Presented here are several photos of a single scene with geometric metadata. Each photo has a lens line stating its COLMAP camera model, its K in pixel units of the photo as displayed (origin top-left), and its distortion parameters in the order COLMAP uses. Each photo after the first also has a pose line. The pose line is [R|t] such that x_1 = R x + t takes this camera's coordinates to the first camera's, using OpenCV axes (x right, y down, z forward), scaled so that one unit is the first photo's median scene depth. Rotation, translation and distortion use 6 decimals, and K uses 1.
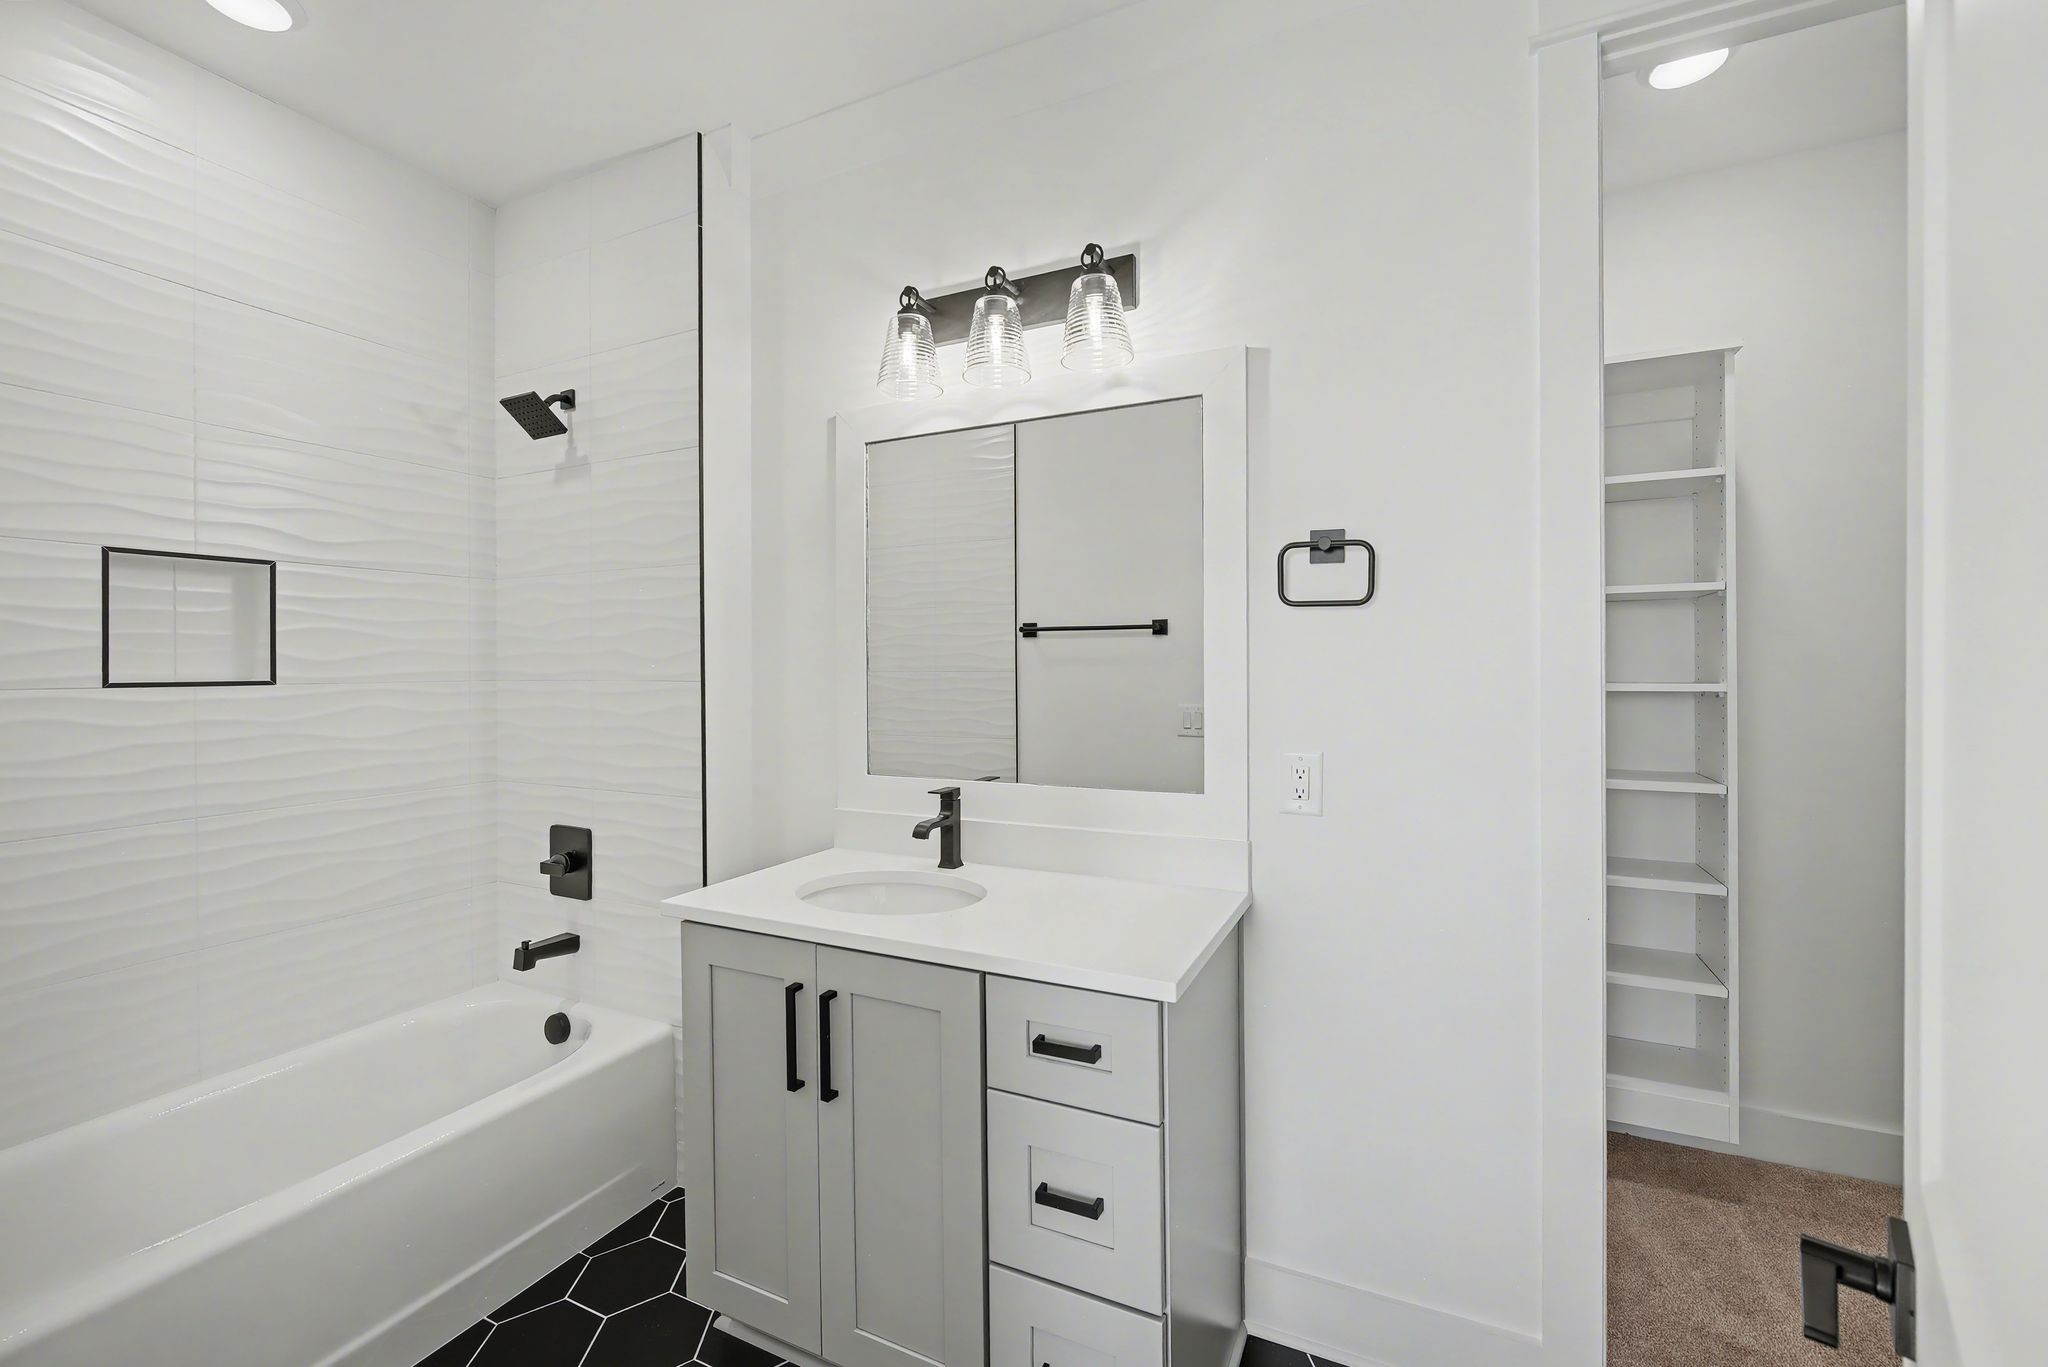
lens RADIAL K [[819.4, 0, 1025.0], [0, 819.4, 676.6], [0, 0, 1]] dist [0.001162, 0.000043]
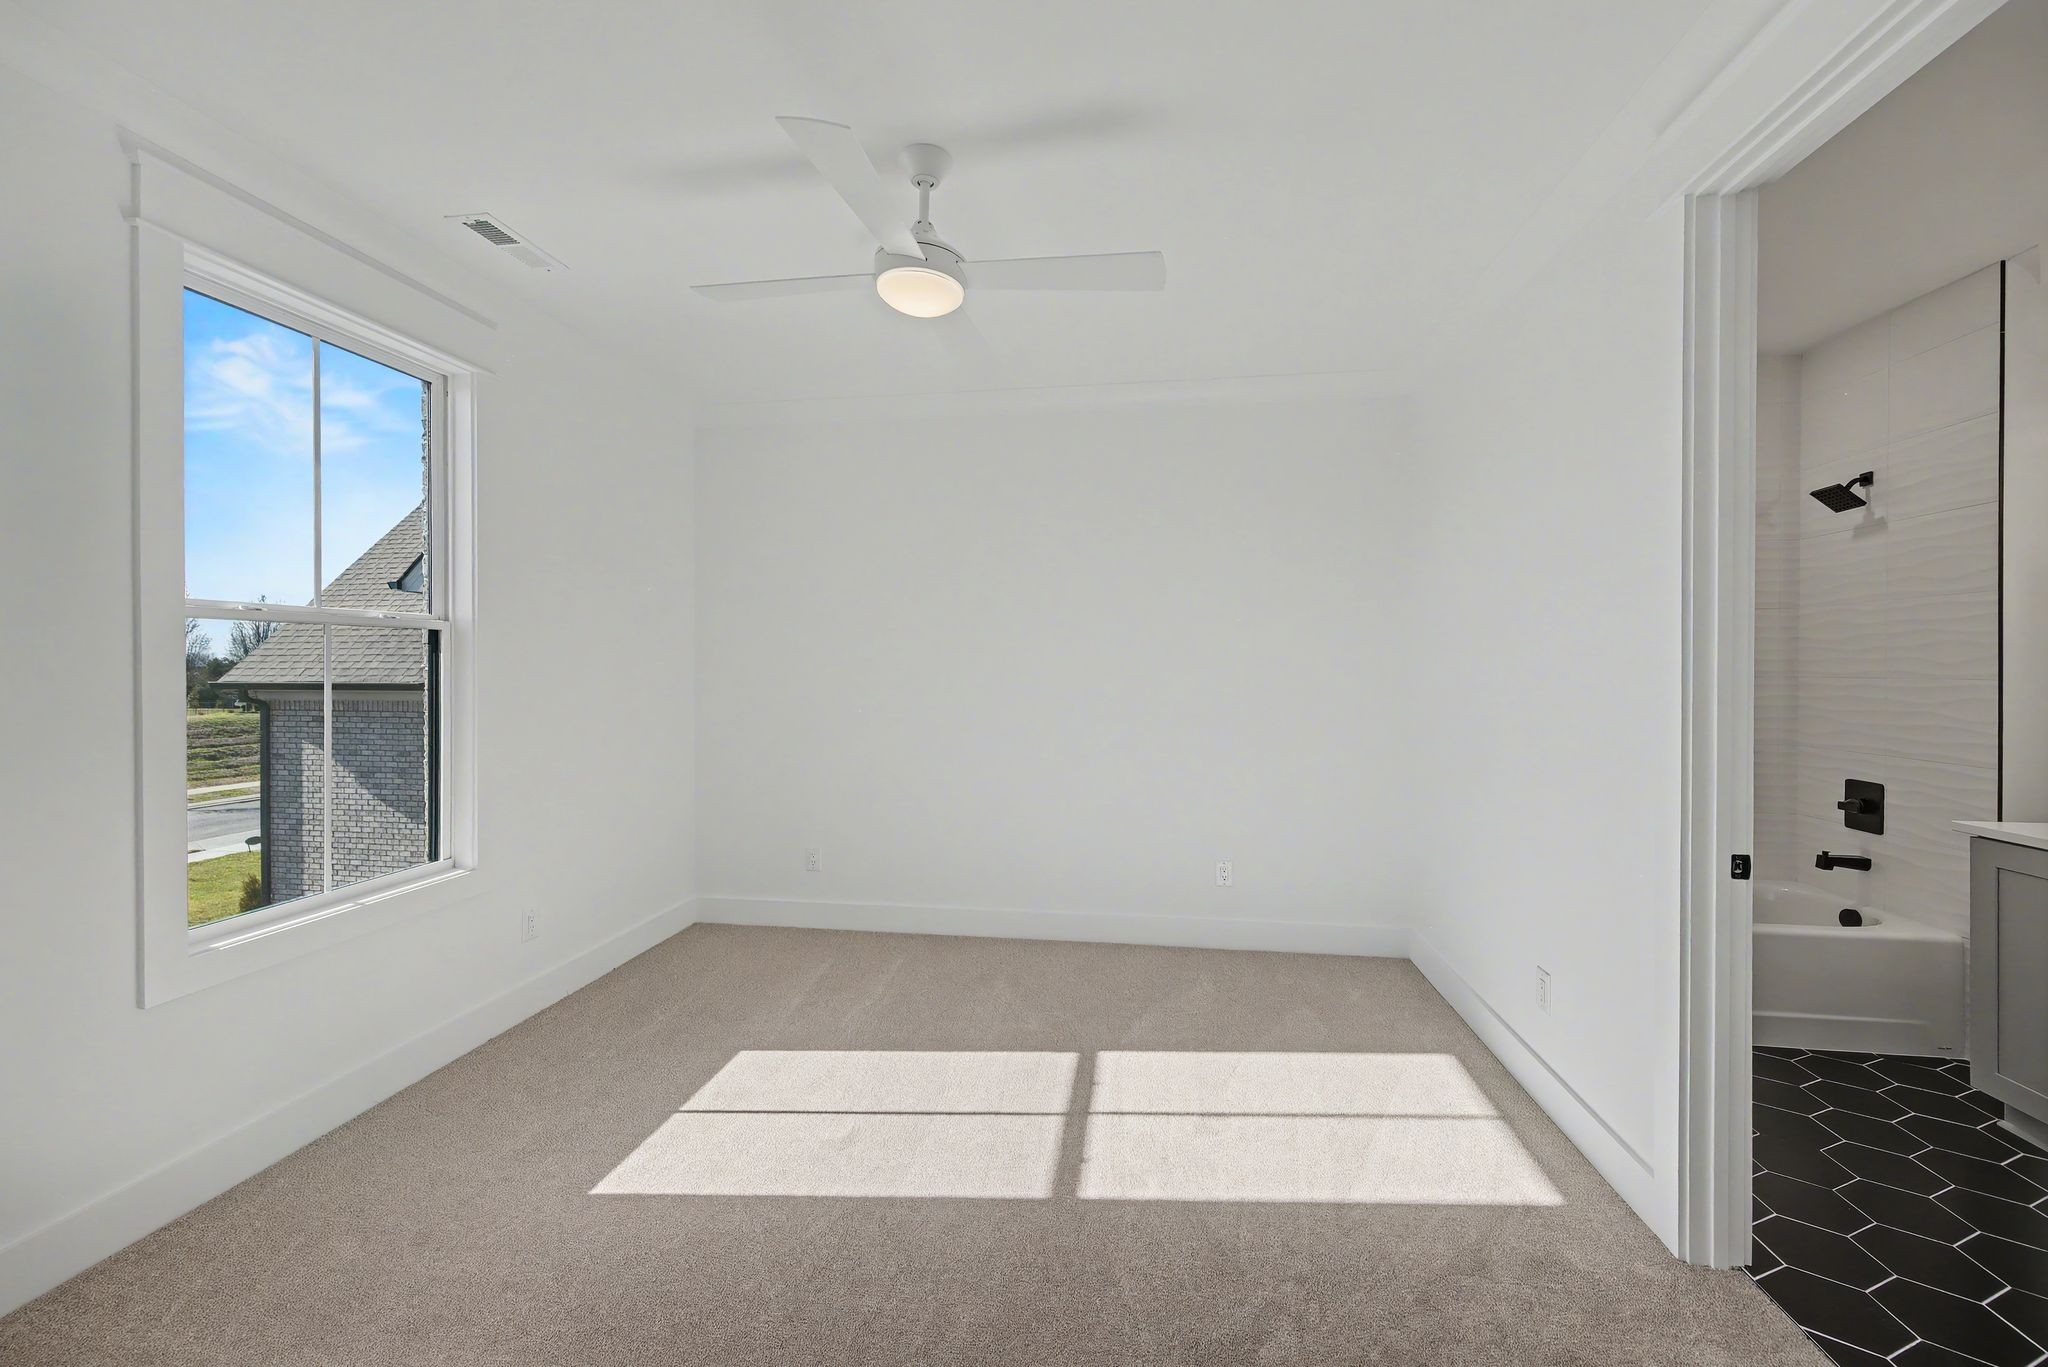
lens RADIAL K [[819.4, 0, 1024.1], [0, 819.4, 677.9], [0, 0, 1]] dist [0.001162, 0.000043]
pose [[0.305185, 0.012051, -0.952217, 0.359775], [-0.009891, 0.999906, 0.009484, 0.003838], [0.952242, 0.006524, 0.305276, -0.835394]]
